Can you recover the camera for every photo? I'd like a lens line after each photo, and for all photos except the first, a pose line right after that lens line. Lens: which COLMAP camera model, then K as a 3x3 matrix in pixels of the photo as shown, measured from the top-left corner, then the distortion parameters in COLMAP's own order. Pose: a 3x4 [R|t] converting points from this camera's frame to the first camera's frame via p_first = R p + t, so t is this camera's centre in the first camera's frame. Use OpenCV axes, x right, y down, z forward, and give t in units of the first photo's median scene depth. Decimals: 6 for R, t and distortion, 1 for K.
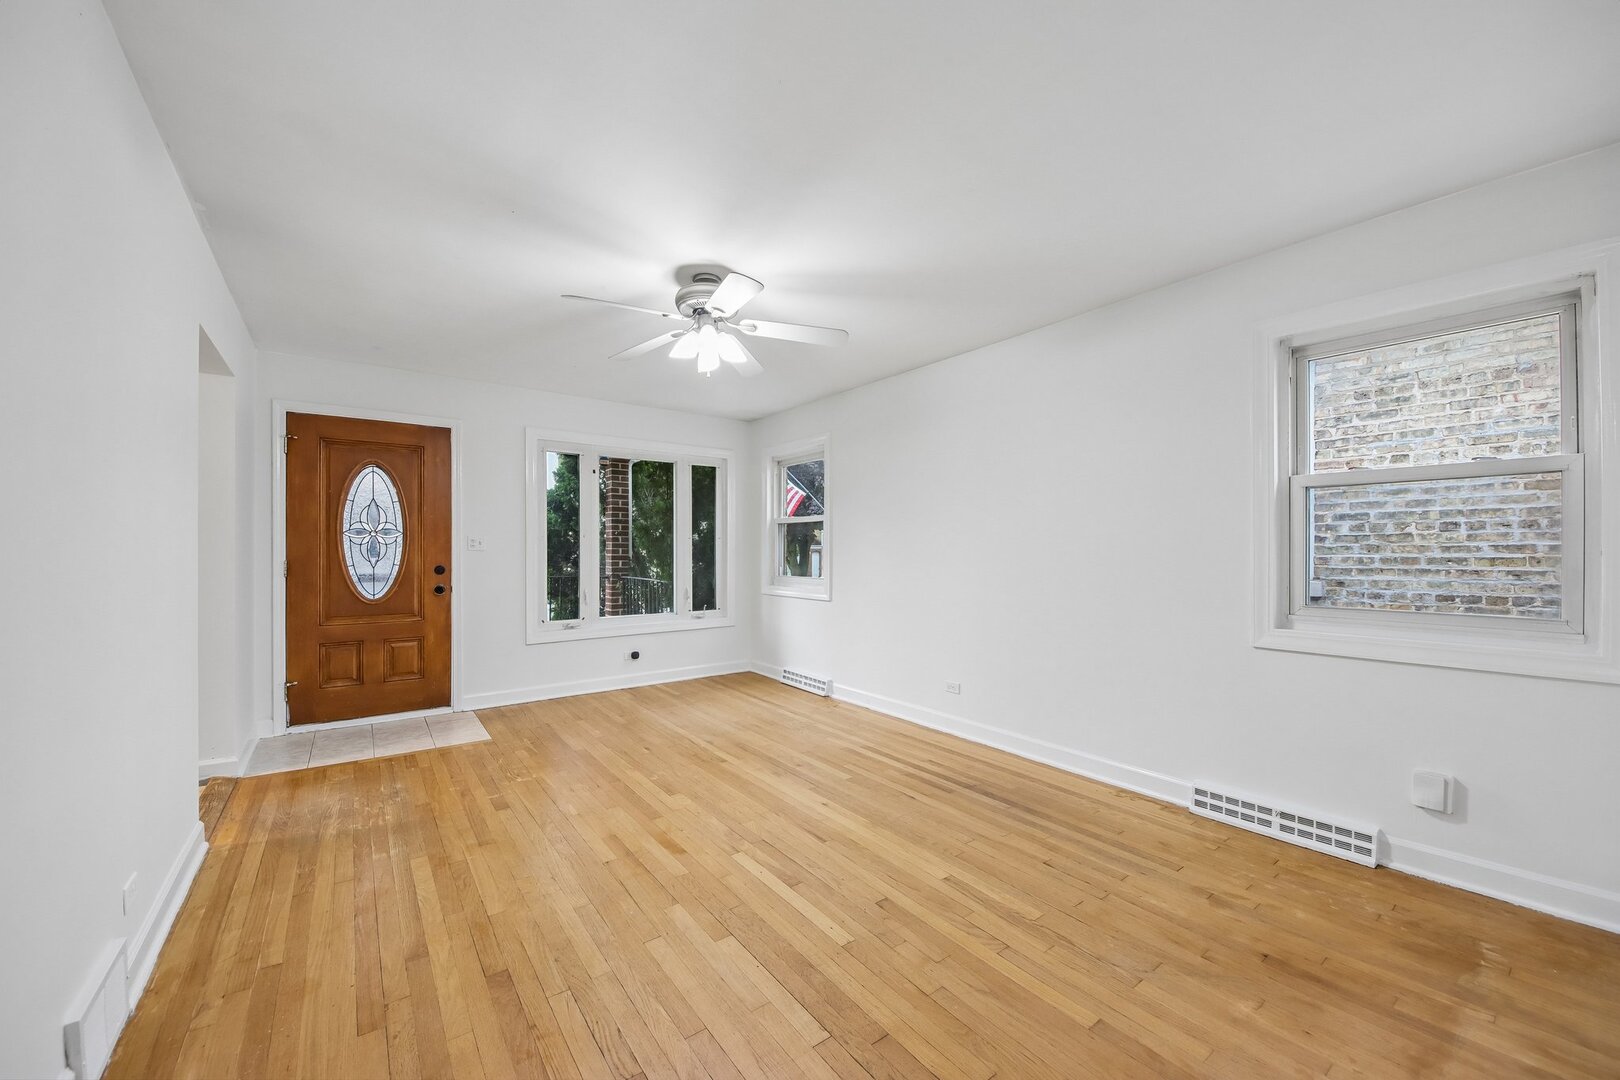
lens RADIAL K [[589.6, 0, 810.0], [0, 589.6, 540.0], [0, 0, 1]] dist [-0.000221, -0.009514]
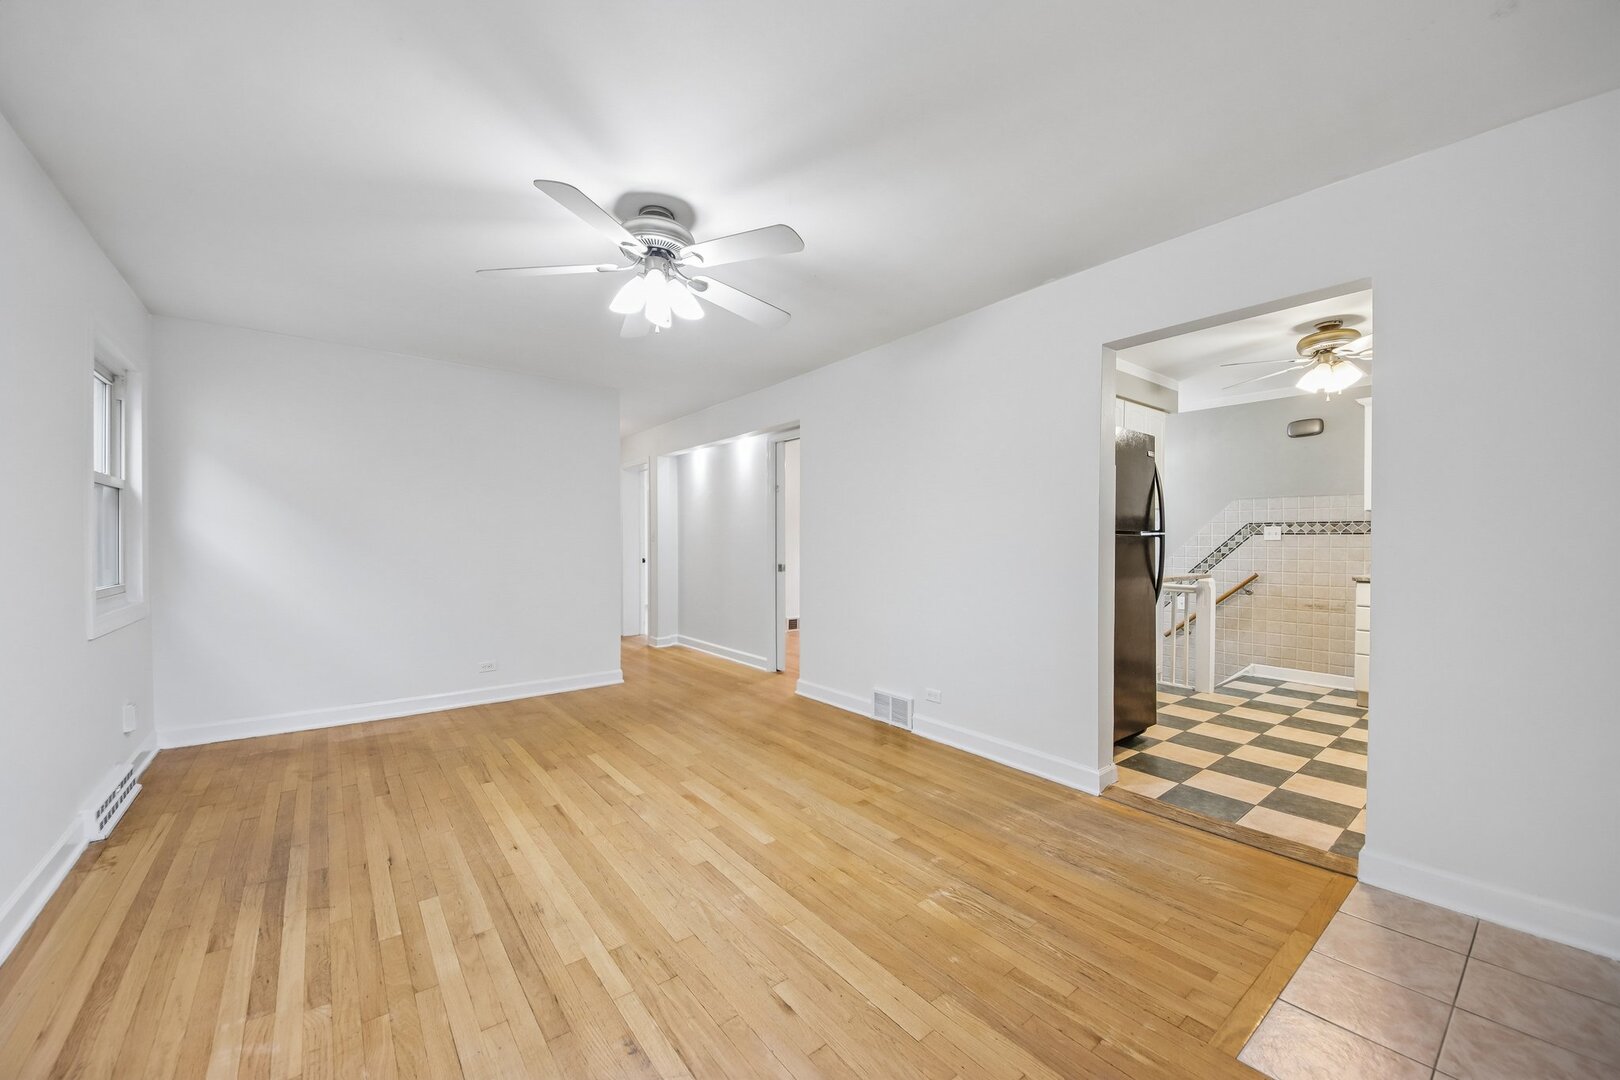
lens RADIAL K [[606.3, 0, 802.2], [0, 606.3, 554.3], [0, 0, 1]] dist [0.022380, -0.020674]
pose [[-0.999942, -0.002368, -0.010470, -0.389149], [-0.002394, 0.999994, 0.002506, 0.039460], [0.010464, 0.002530, -0.999942, 1.977085]]
